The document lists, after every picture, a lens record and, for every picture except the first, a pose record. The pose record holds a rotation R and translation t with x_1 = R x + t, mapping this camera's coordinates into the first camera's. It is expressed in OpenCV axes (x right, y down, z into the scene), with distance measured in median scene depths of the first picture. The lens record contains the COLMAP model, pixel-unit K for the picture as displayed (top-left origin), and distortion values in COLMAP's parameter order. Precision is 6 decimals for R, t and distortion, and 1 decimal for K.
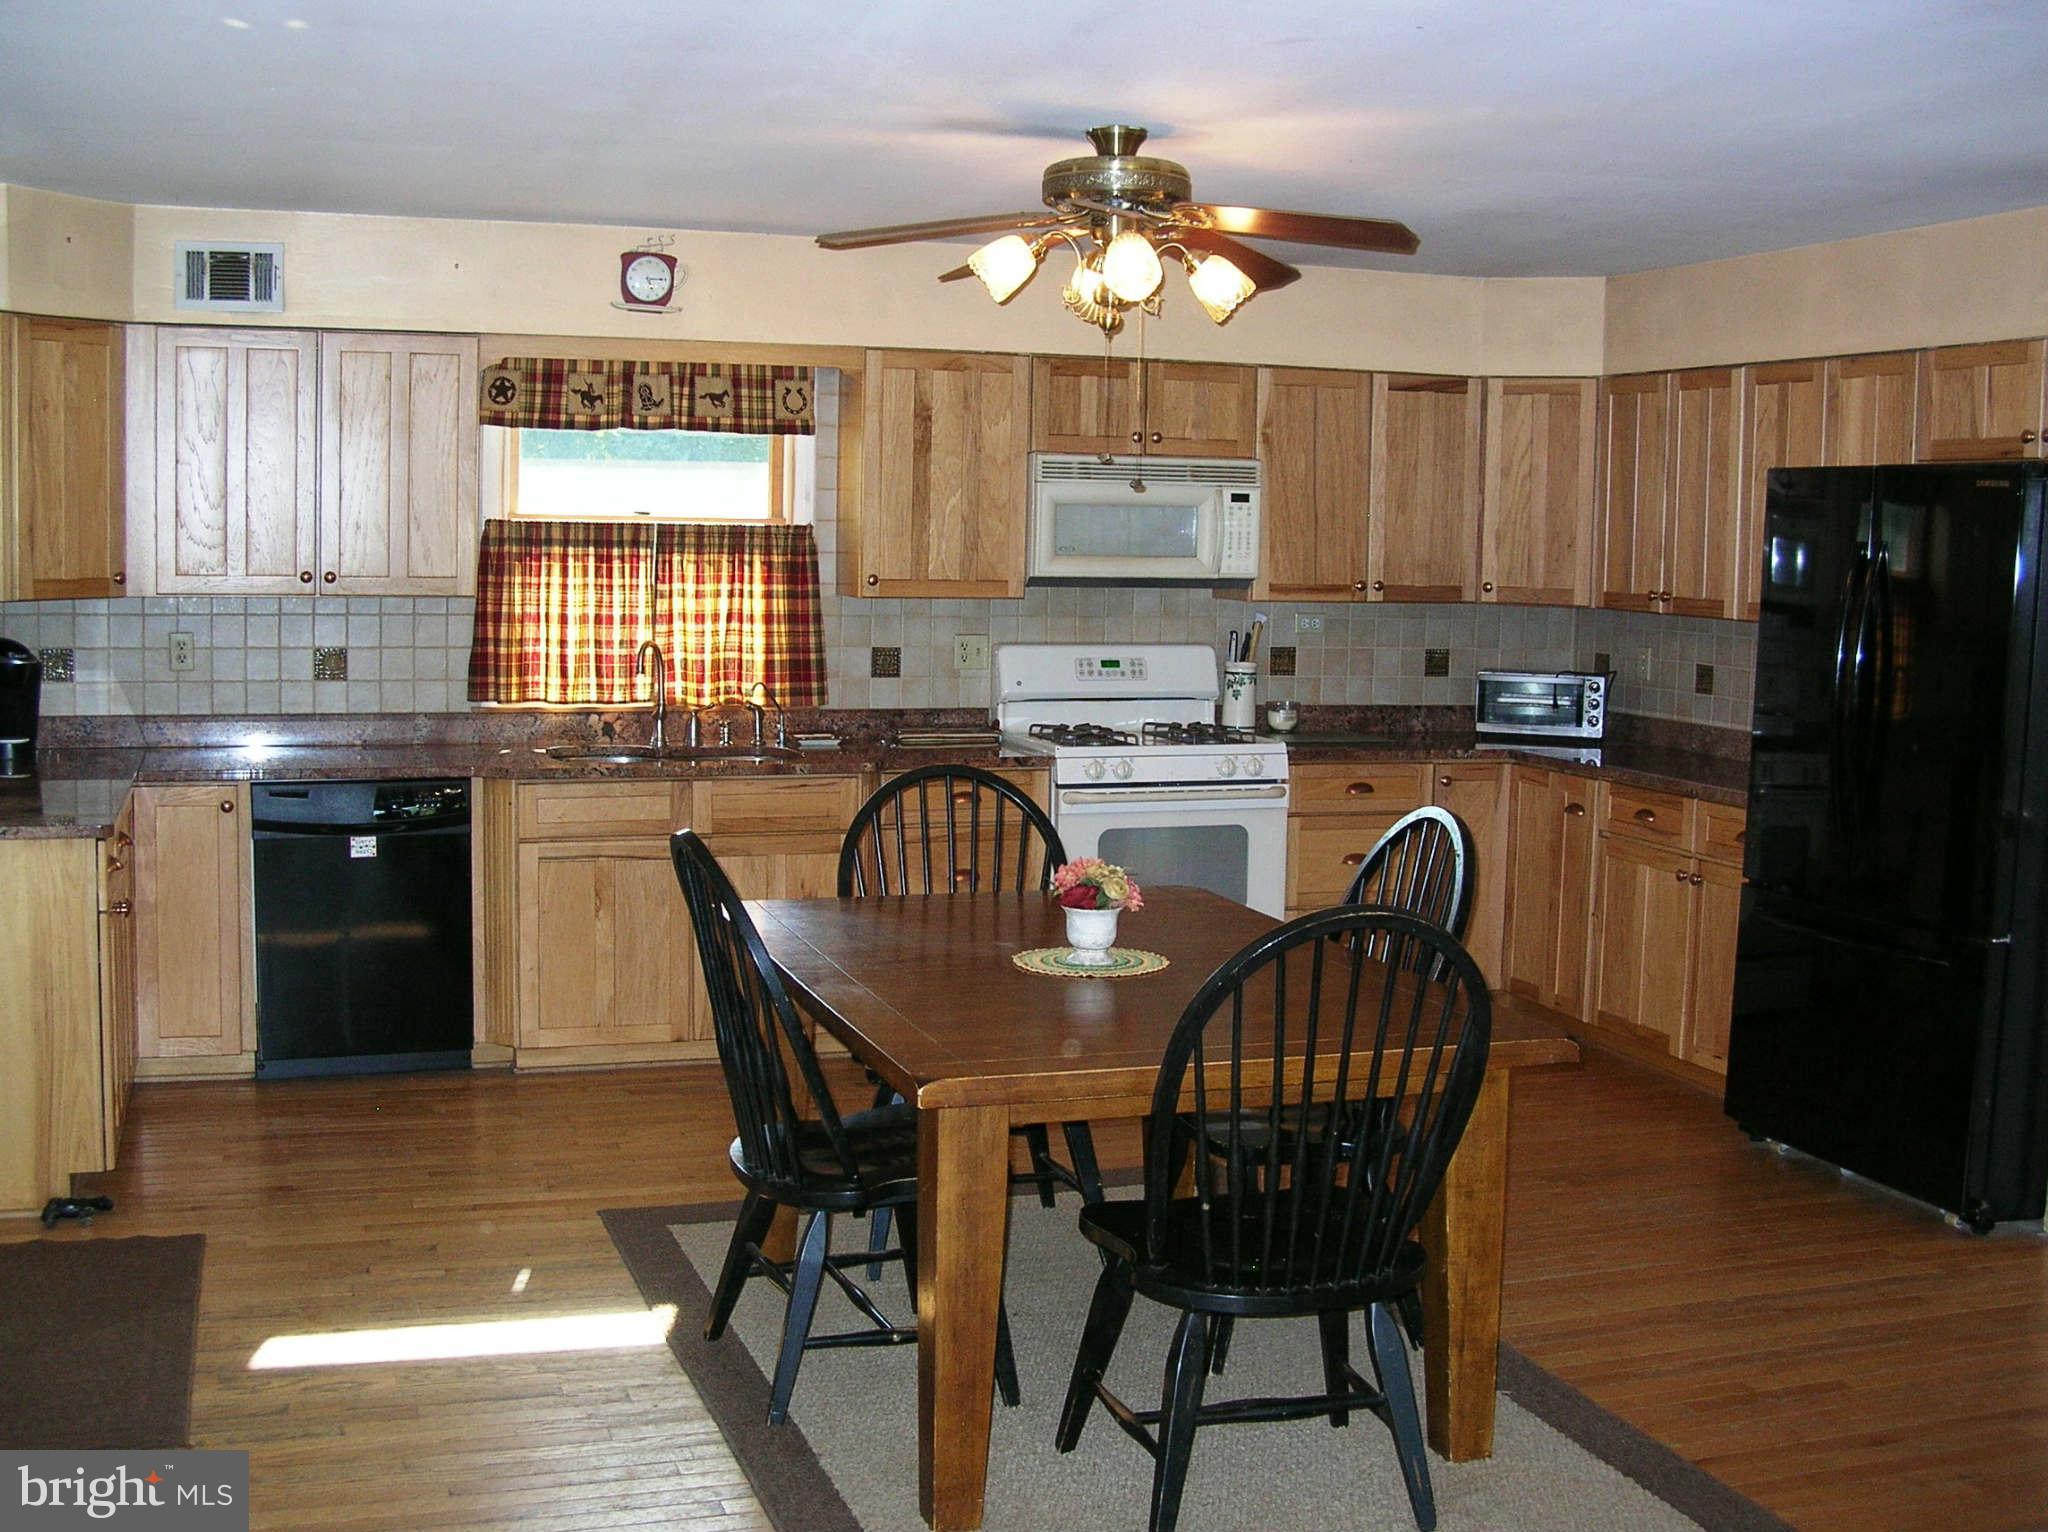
lens RADIAL K [[2406.1, 0, 987.6], [0, 2406.1, 757.5], [0, 0, 1]] dist [-0.097326, 0.039831]
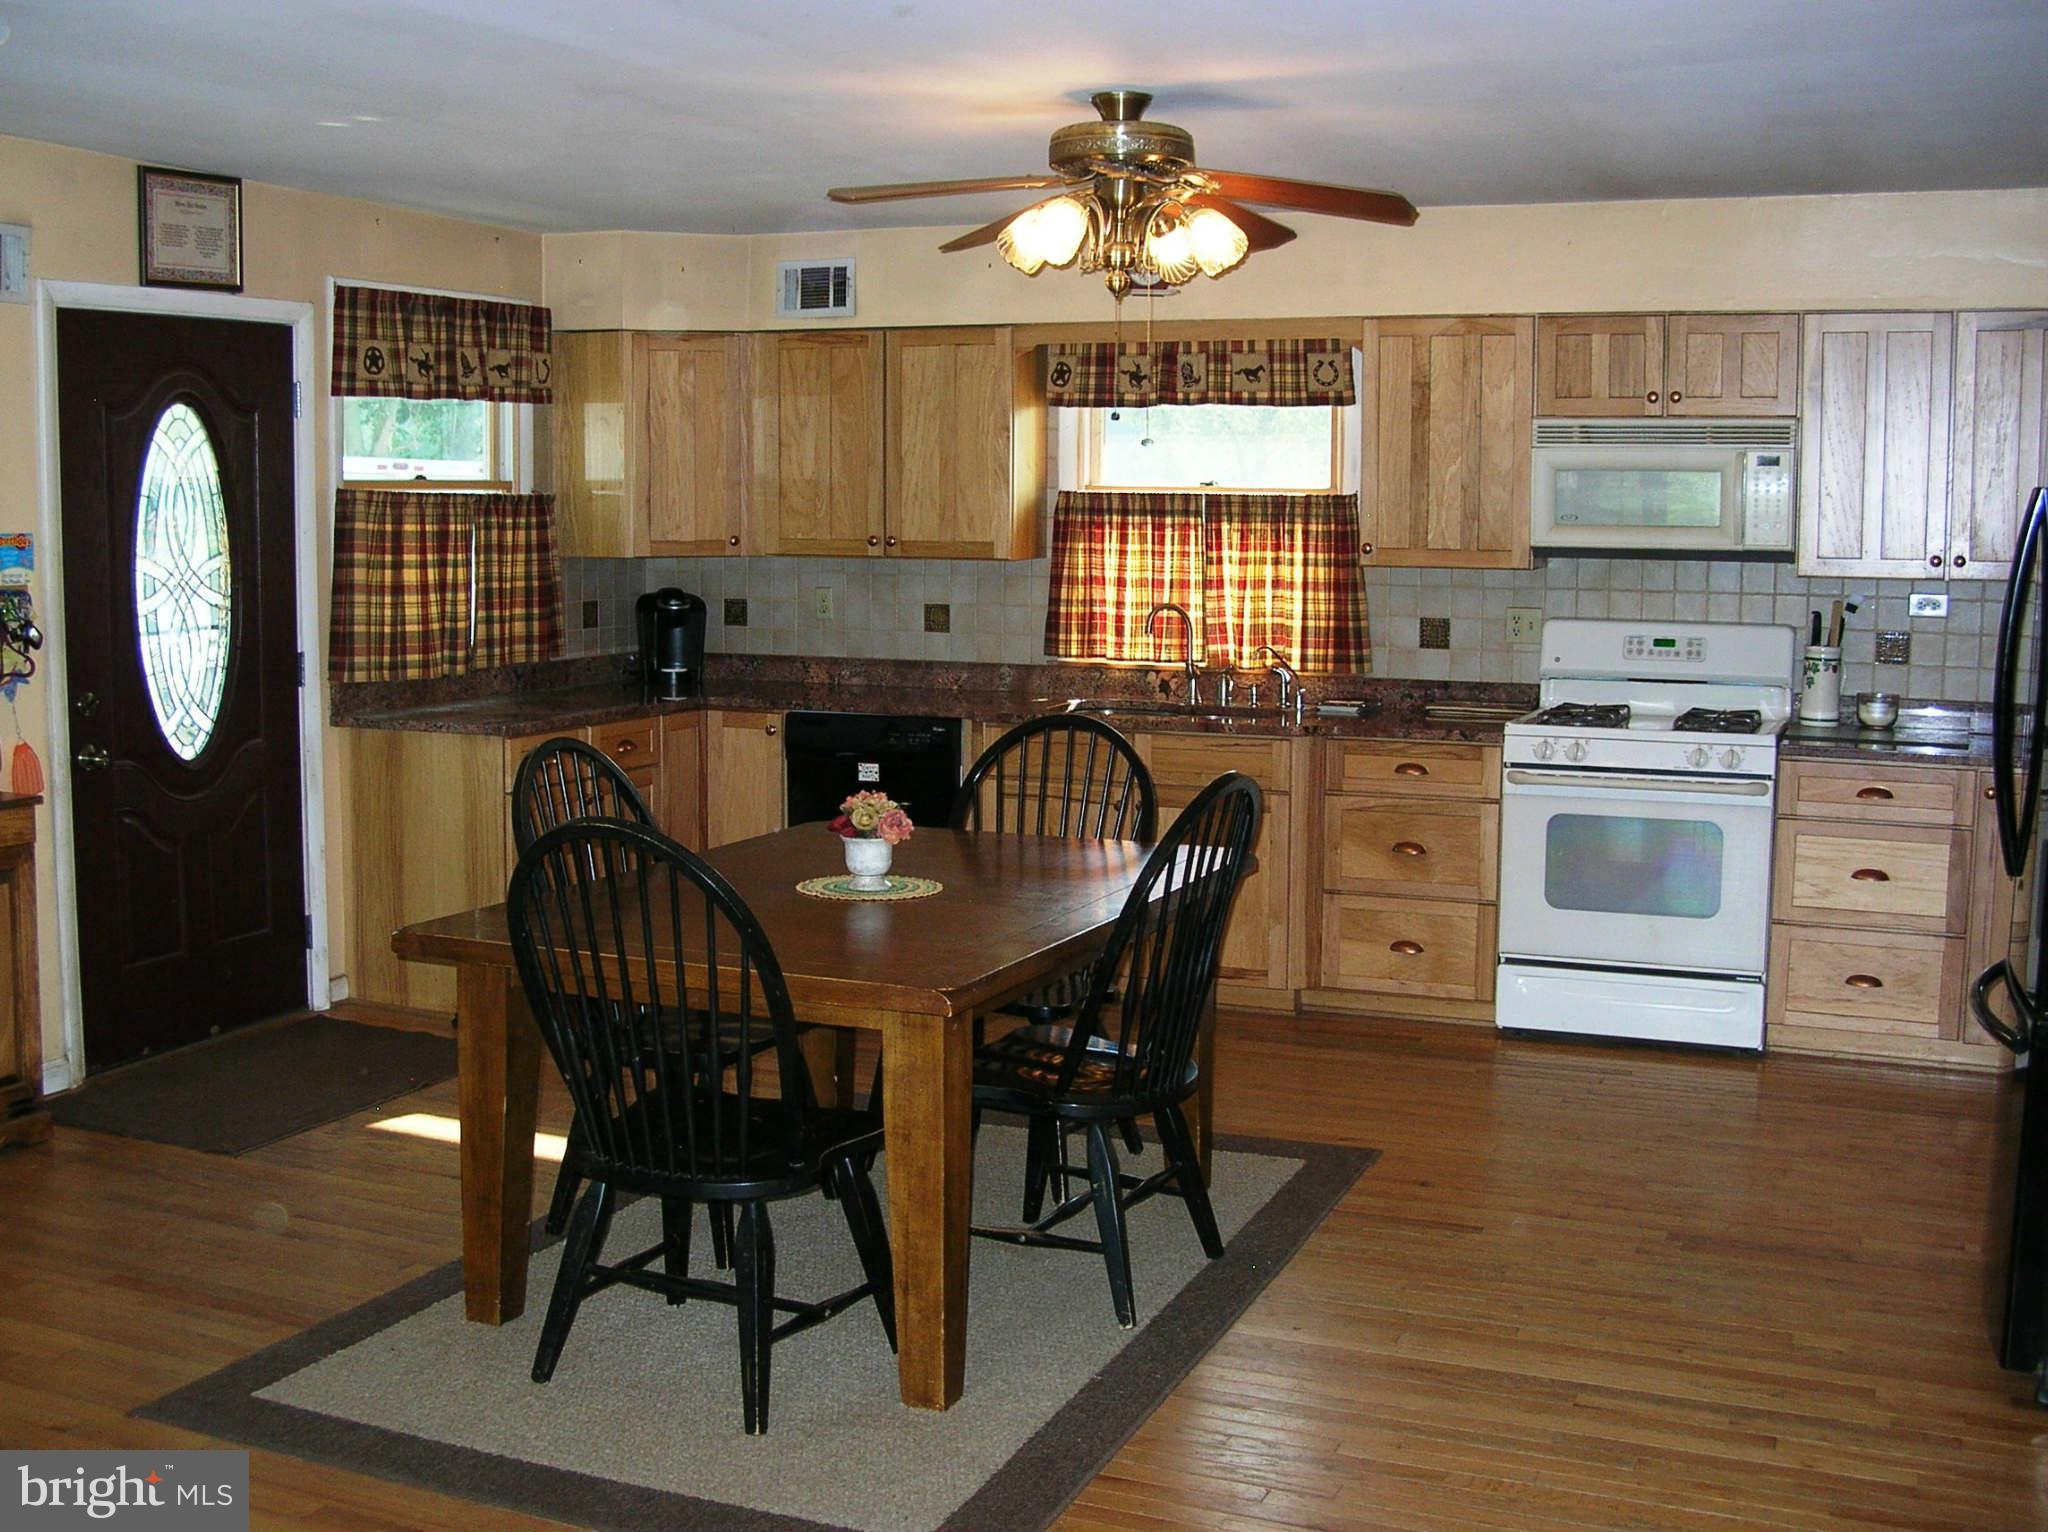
lens RADIAL K [[2406.1, 0, 987.6], [0, 2406.1, 757.5], [0, 0, 1]] dist [-0.097326, 0.039831]
pose [[0.742152, 0.062029, -0.667355, 0.505271], [-0.059867, 0.997863, 0.026171, -0.003428], [0.667552, 0.020529, 0.744280, 0.149431]]
